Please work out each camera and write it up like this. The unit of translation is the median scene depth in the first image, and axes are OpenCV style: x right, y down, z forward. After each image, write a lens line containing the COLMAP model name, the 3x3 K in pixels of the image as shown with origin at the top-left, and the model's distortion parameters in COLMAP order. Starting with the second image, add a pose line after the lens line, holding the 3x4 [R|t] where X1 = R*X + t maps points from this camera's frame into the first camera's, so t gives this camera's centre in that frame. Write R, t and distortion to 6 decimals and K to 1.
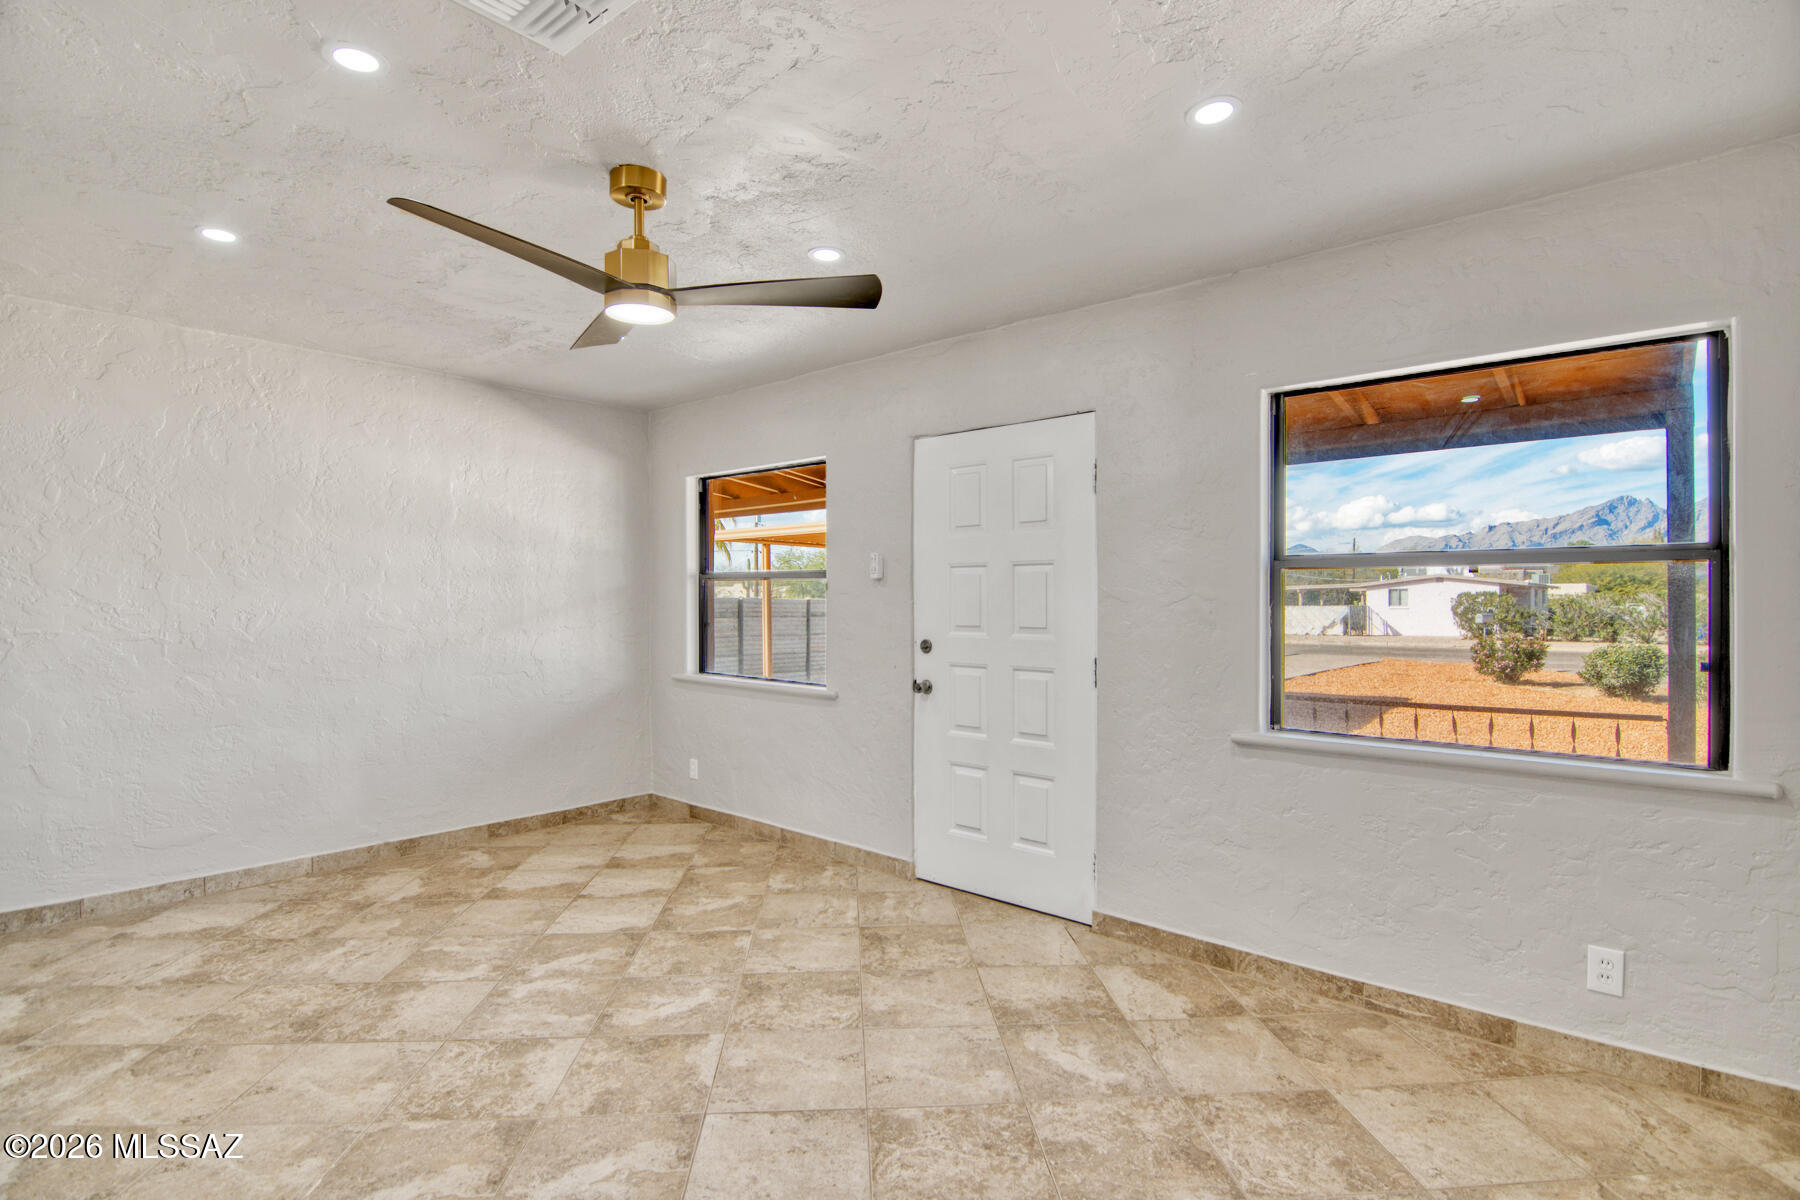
lens RADIAL K [[869.3, 0, 903.8], [0, 869.3, 600.7], [0, 0, 1]] dist [-0.019694, -0.001696]
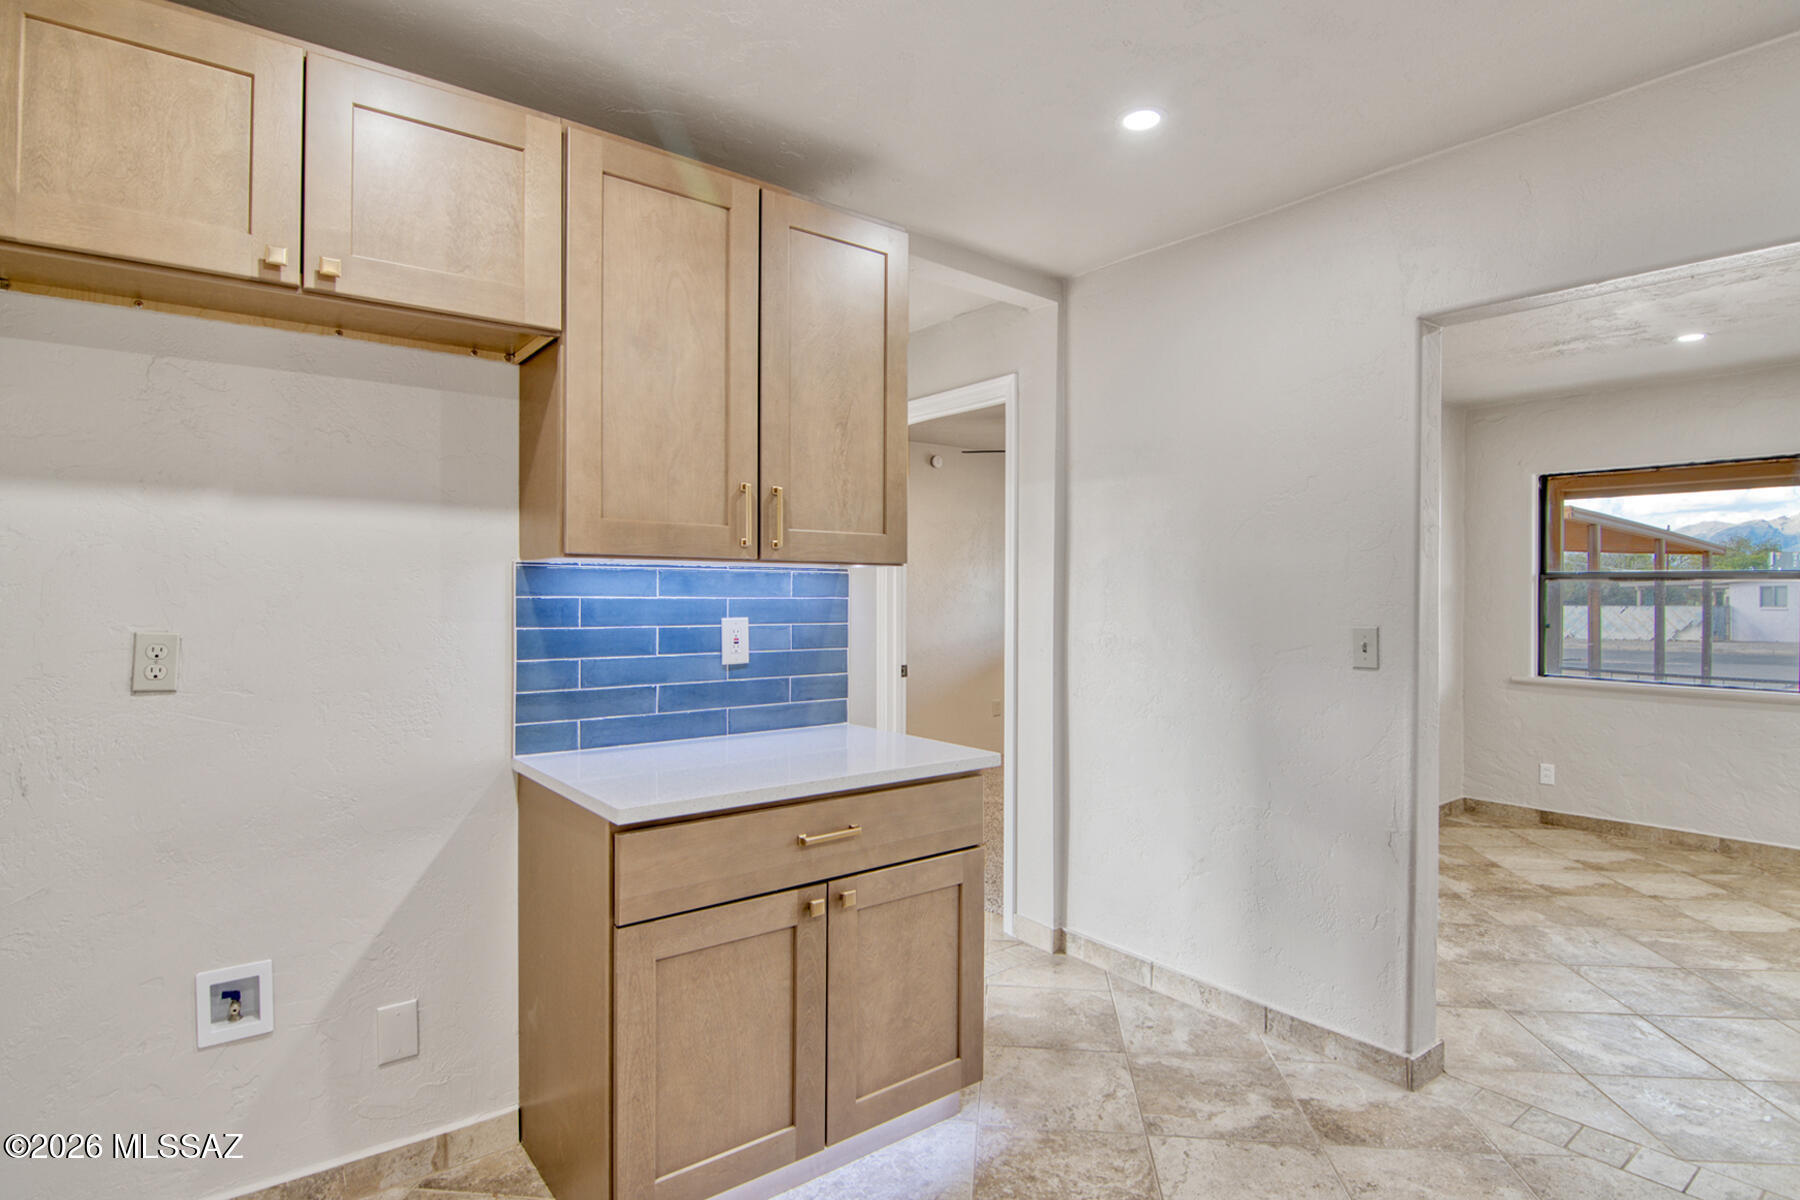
lens RADIAL K [[925.2, 0, 900.0], [0, 925.2, 600.0], [0, 0, 1]] dist [-0.003080, -0.013012]
pose [[0.982864, 0.003517, -0.184298, -1.081564], [-0.003038, 0.999991, 0.002880, -0.003878], [0.184306, -0.002271, 0.982866, -0.215664]]
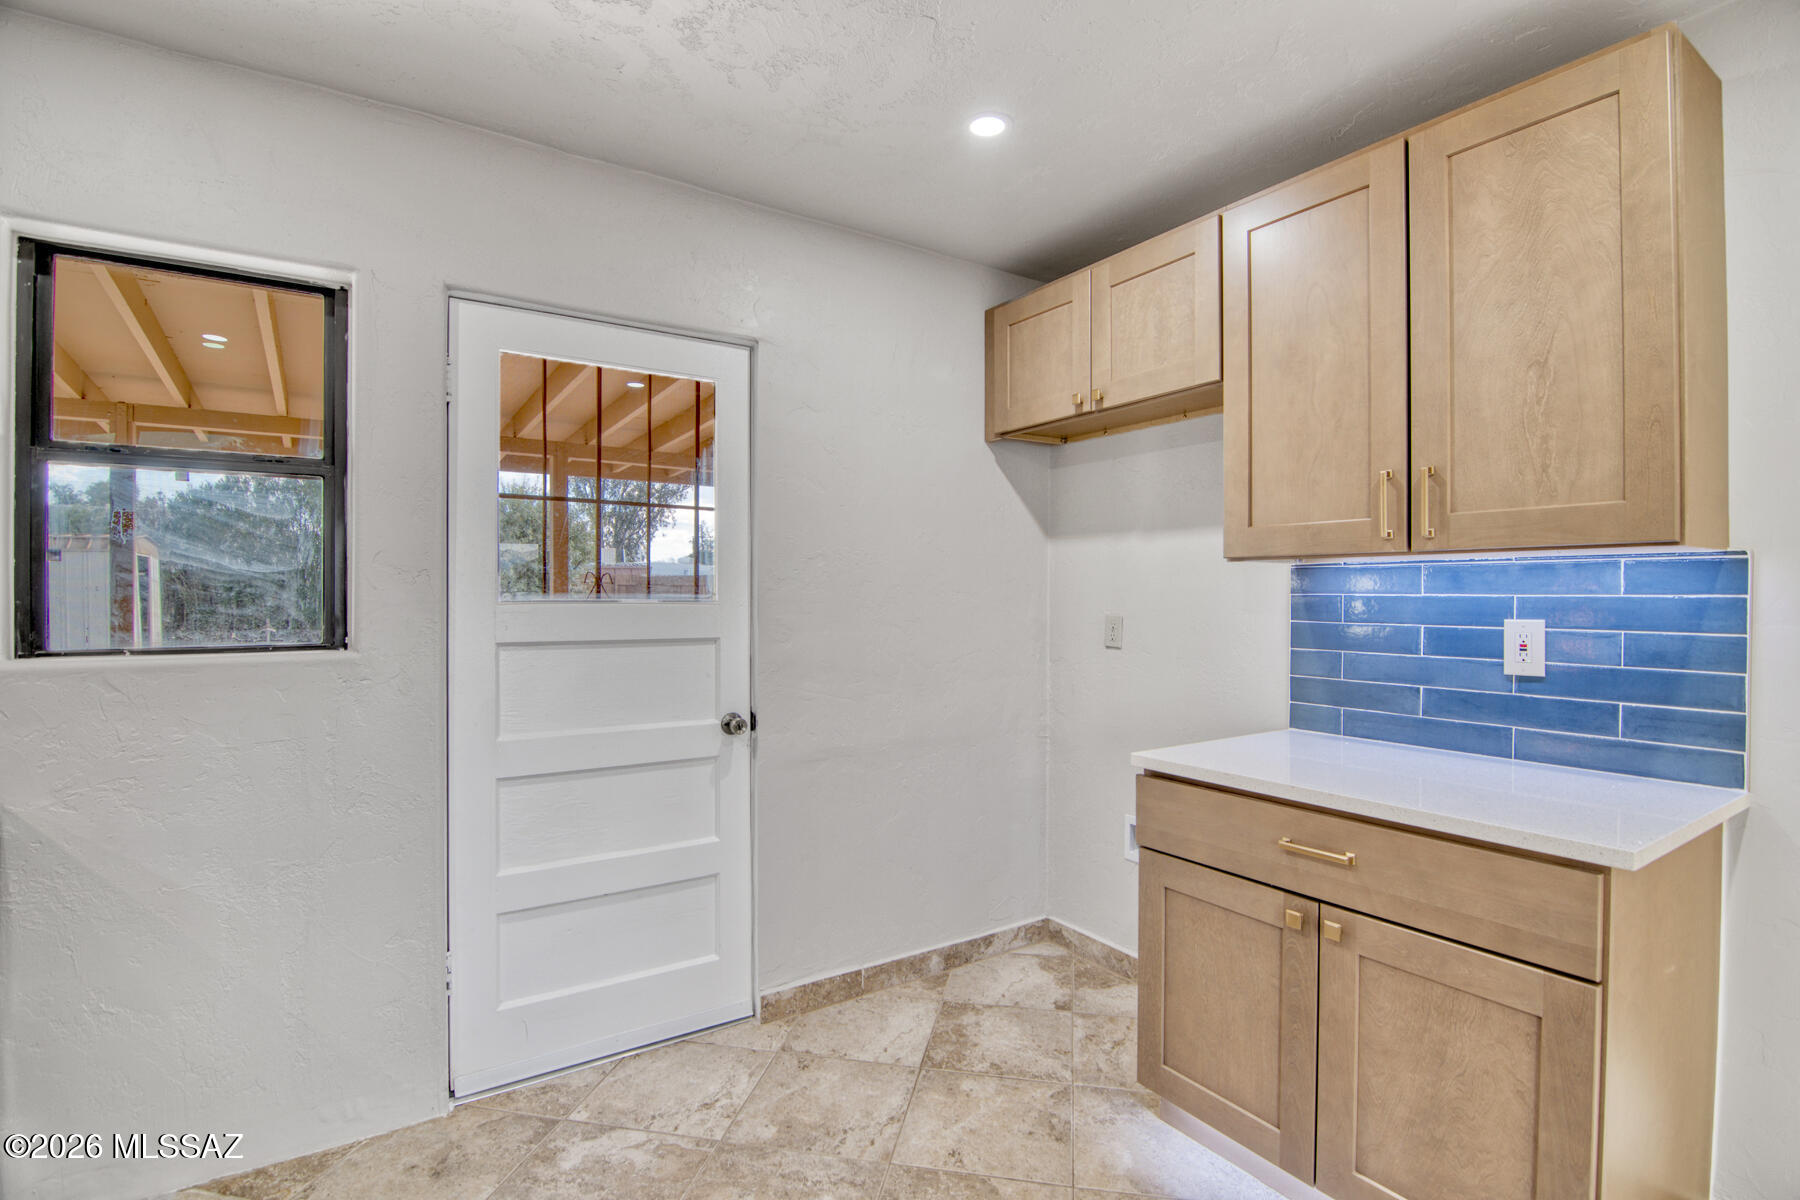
lens RADIAL K [[869.3, 0, 903.8], [0, 869.3, 600.7], [0, 0, 1]] dist [-0.019694, -0.001696]
pose [[-0.262023, 0.006827, -0.965037, -0.715043], [-0.002190, 0.999968, 0.007669, -0.002998], [0.965059, 0.004122, -0.262000, 0.214686]]
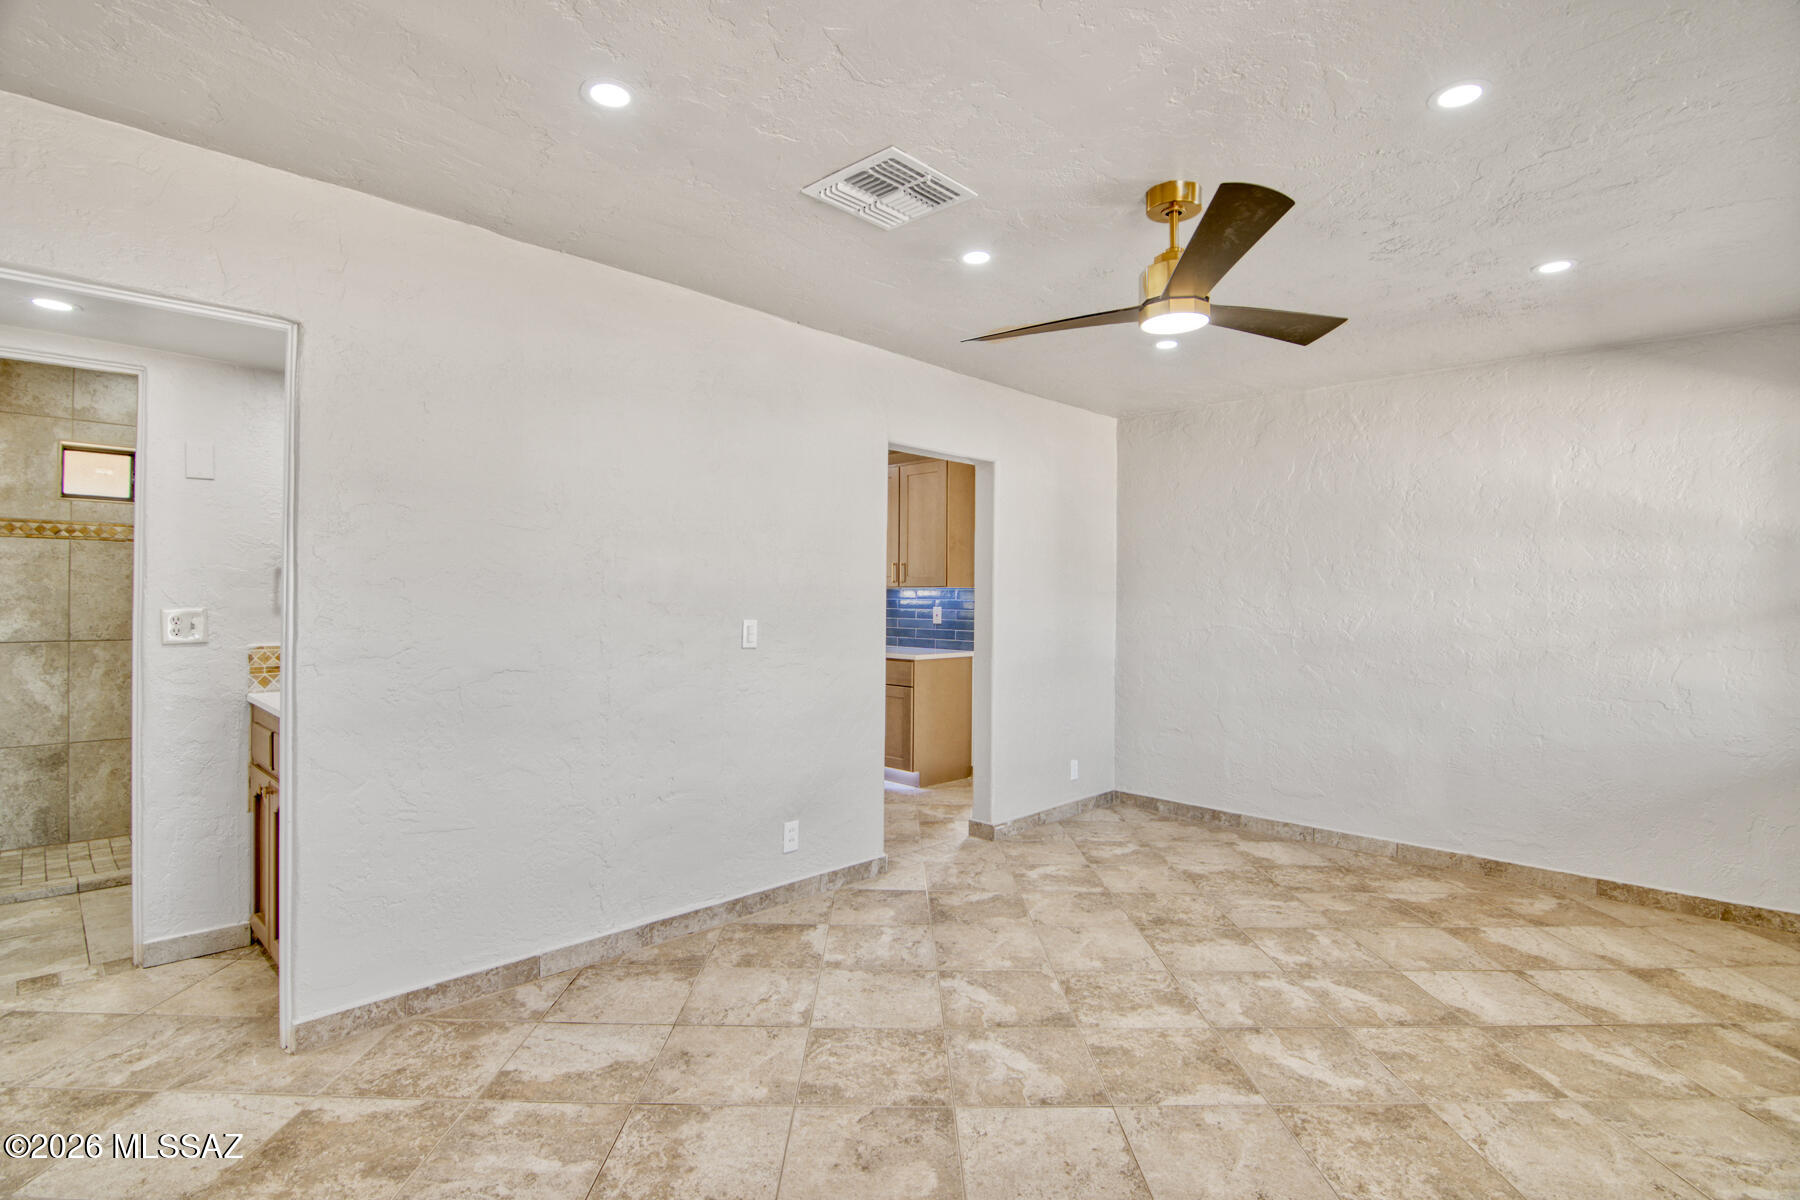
lens RADIAL K [[869.3, 0, 903.8], [0, 869.3, 600.7], [0, 0, 1]] dist [-0.019694, -0.001696]
pose [[-0.061241, -0.001273, -0.998122, 0.483754], [-0.012442, 0.999922, -0.000512, 0.000736], [0.998045, 0.012387, -0.061252, 0.487668]]
